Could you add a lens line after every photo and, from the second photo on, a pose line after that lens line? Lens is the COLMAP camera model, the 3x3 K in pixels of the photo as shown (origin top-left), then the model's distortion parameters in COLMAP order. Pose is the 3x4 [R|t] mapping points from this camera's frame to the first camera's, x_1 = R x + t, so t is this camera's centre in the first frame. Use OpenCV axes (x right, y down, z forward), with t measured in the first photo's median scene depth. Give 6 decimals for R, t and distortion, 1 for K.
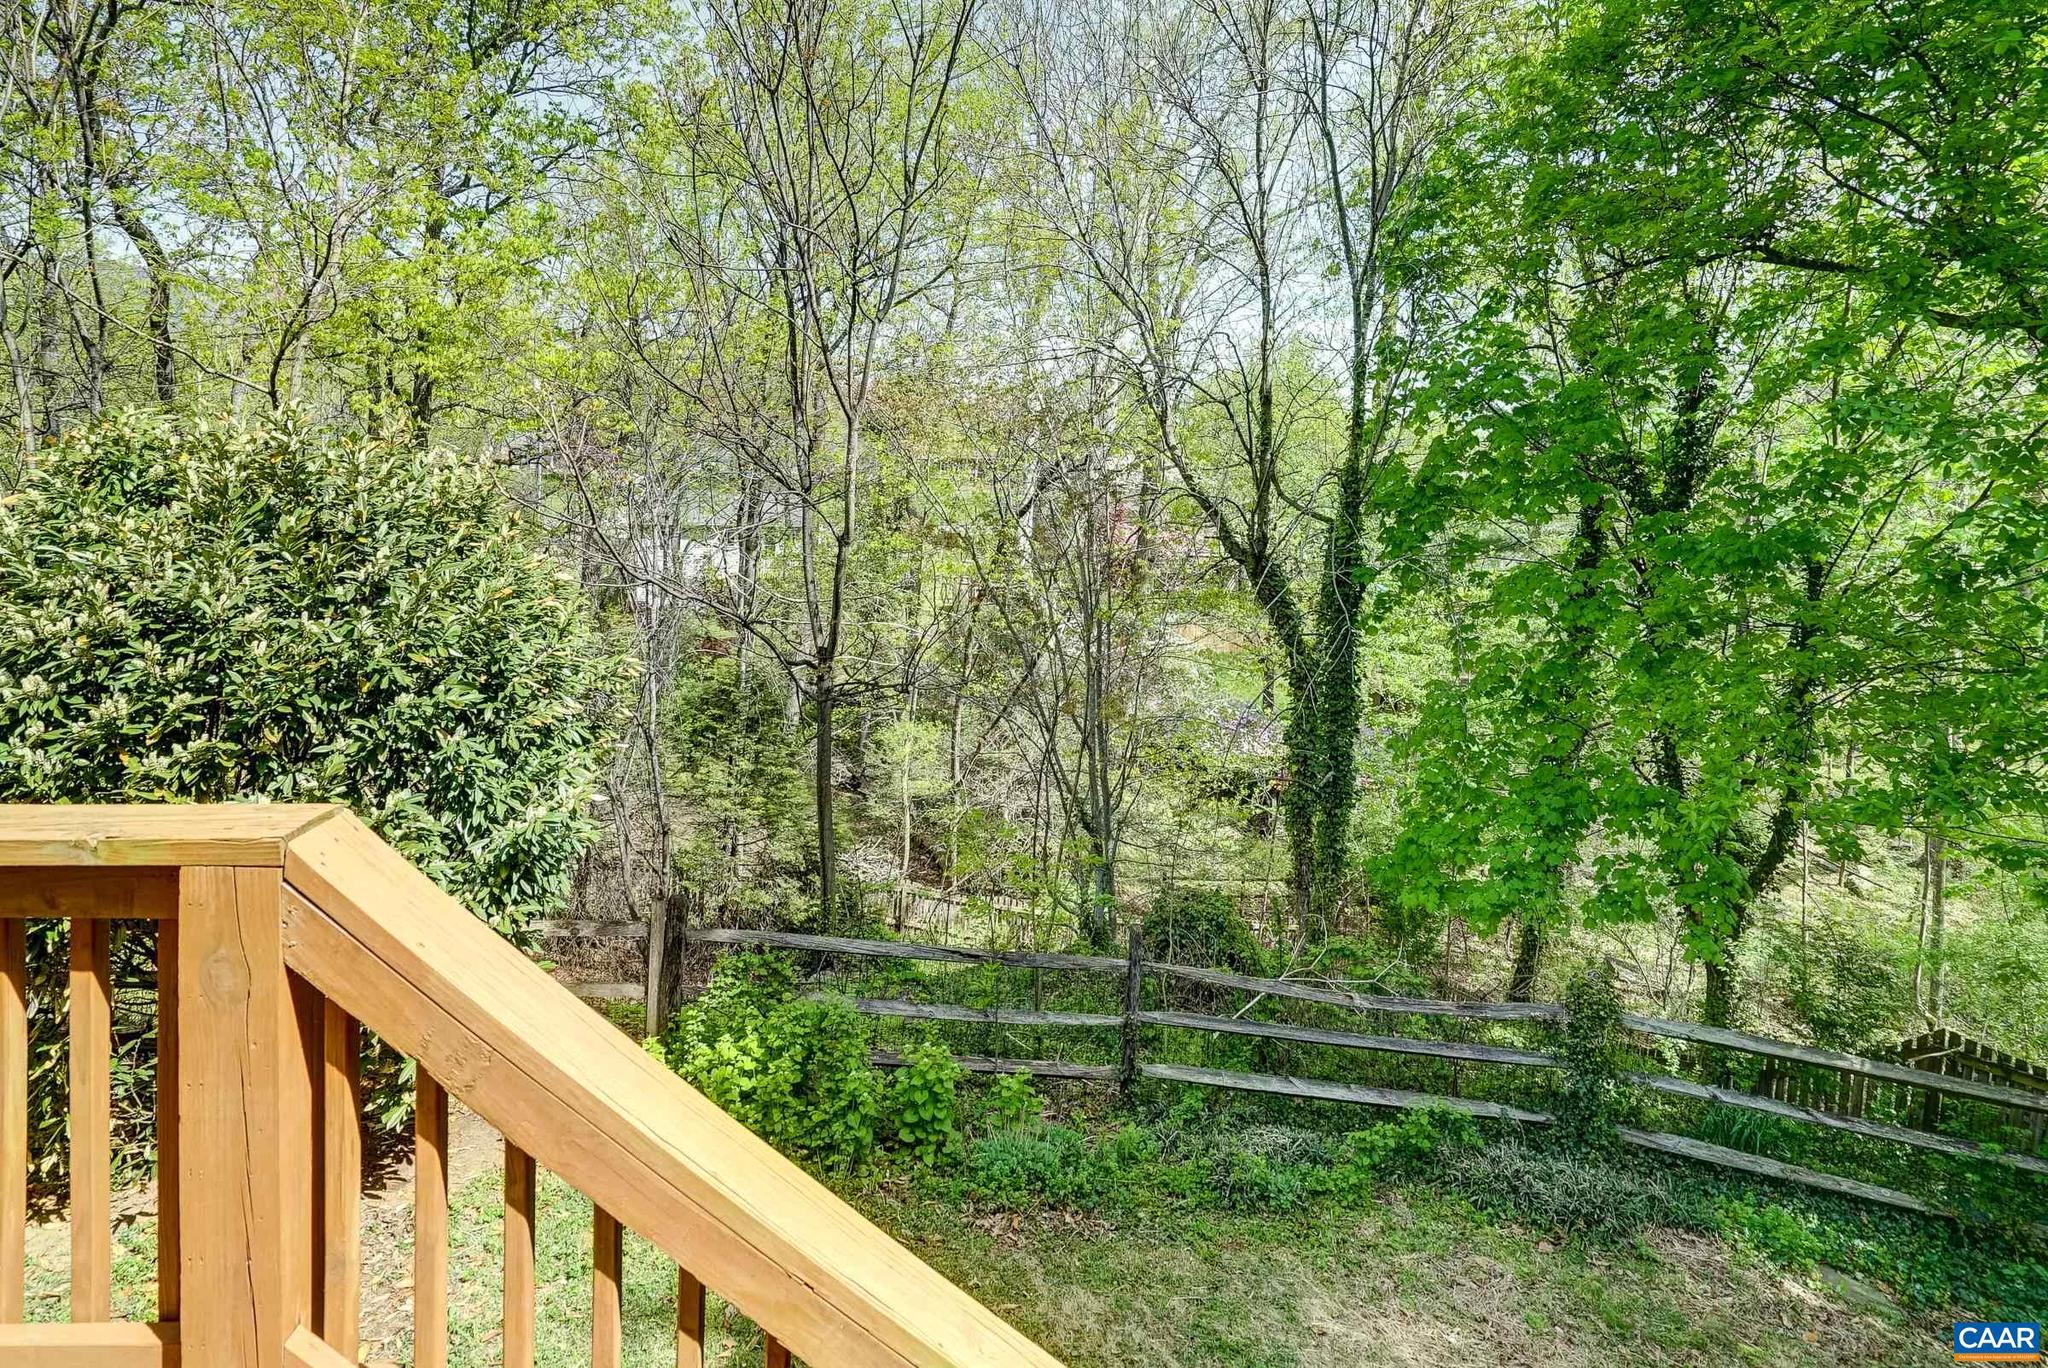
lens RADIAL K [[1077.7, 0, 1023.3], [0, 1077.7, 523.0], [0, 0, 1]] dist [-0.004164, -0.000155]
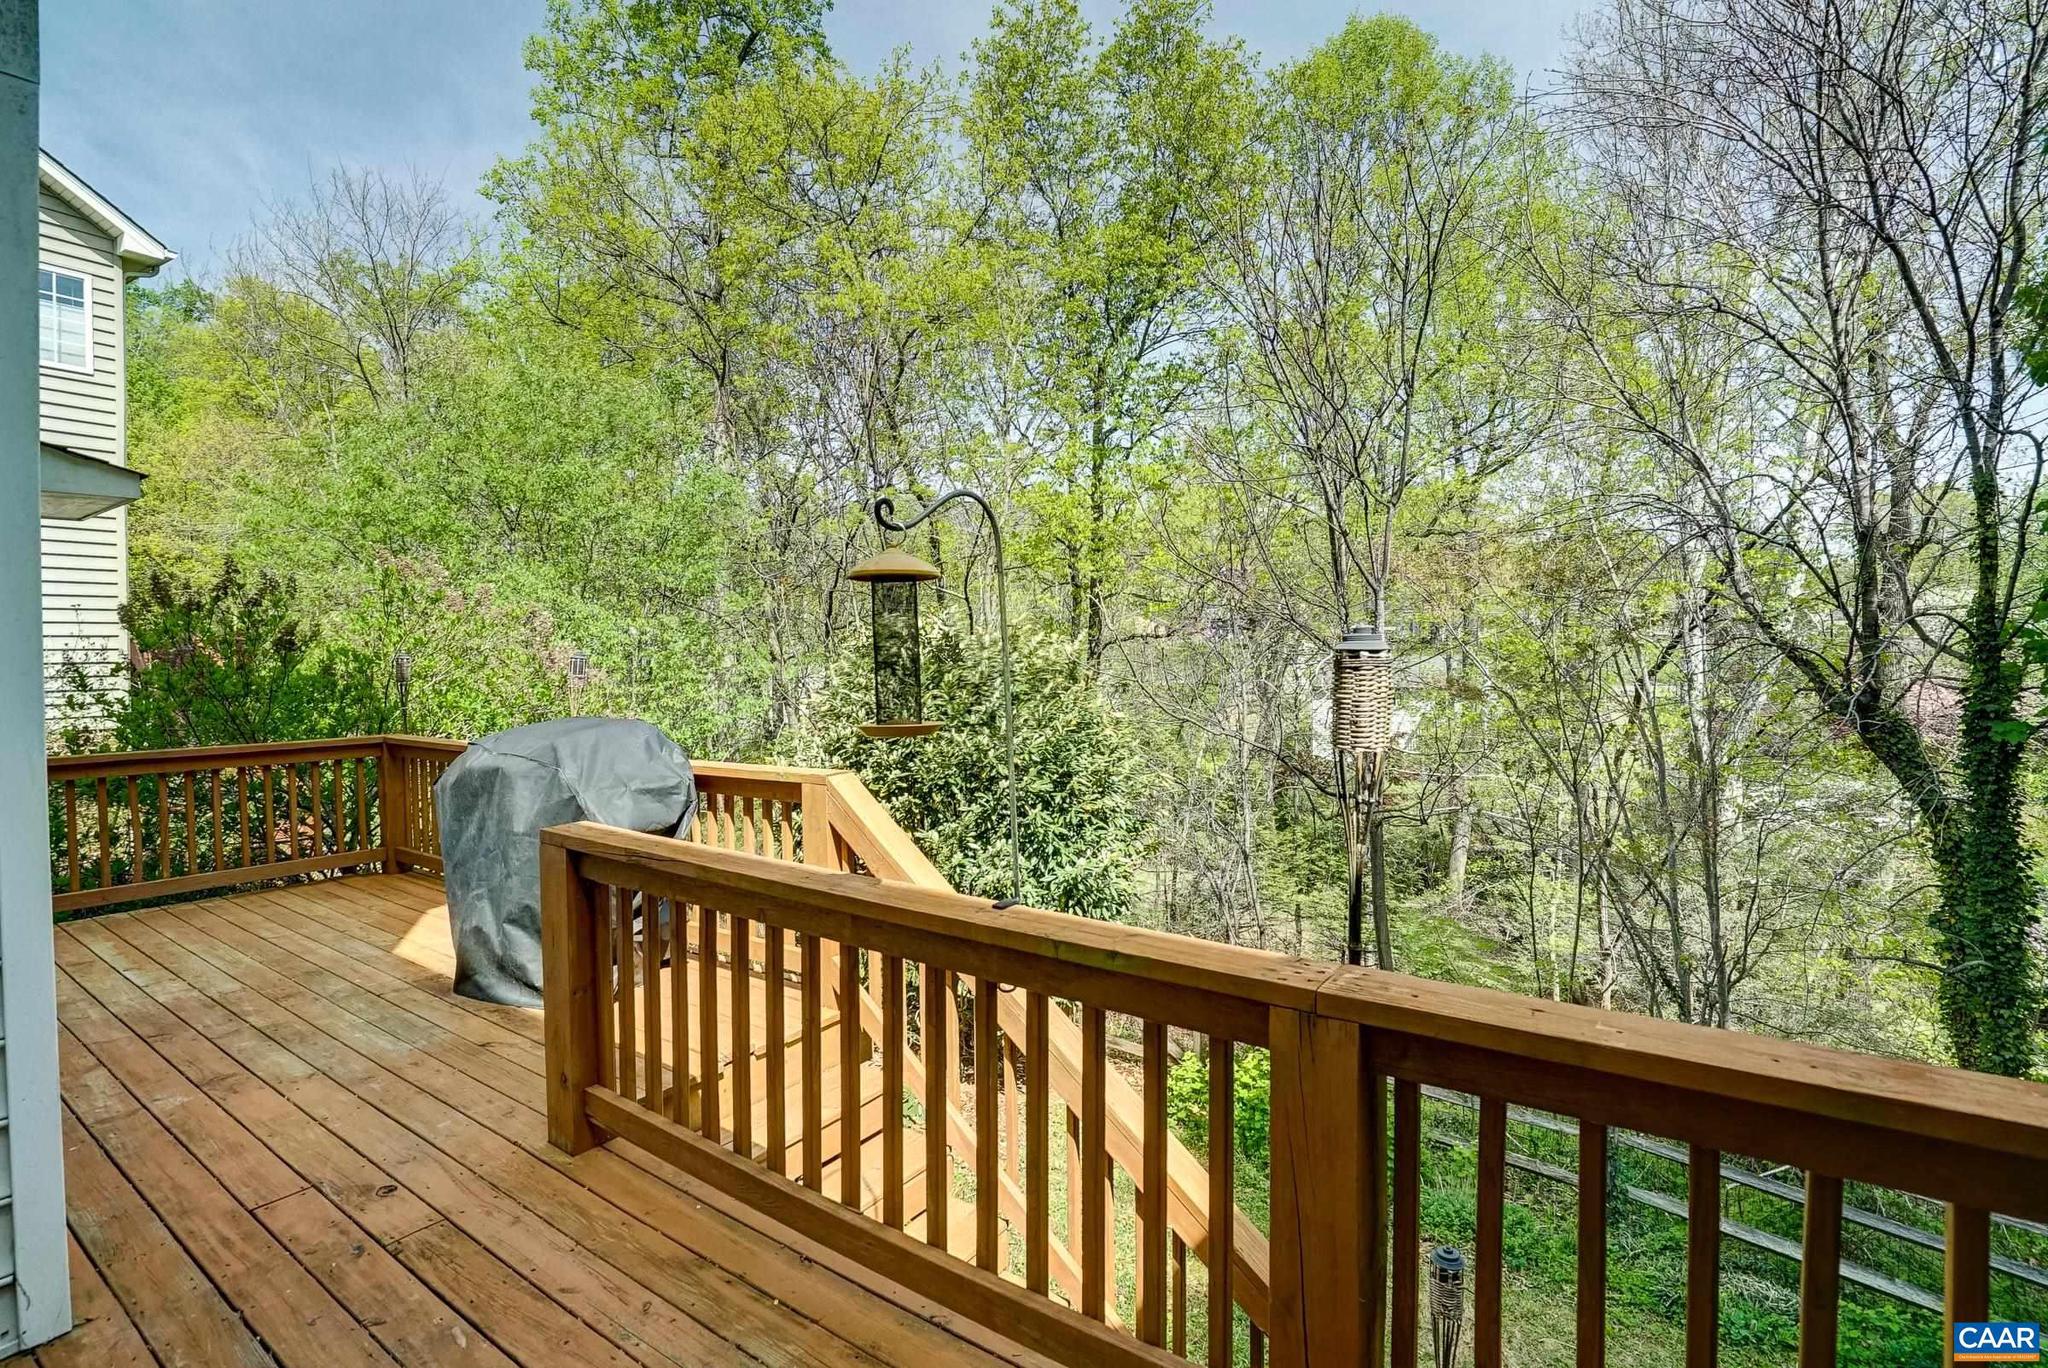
lens RADIAL K [[932.0, 0, 1024.0], [0, 932.0, 684.0], [0, 0, 1]] dist [0.000030, 0.000070]
pose [[0.828008, -0.005230, -0.560693, 0.255837], [0.007222, 0.999973, 0.001337, 0.008146], [0.560671, -0.005156, 0.828023, -0.174455]]
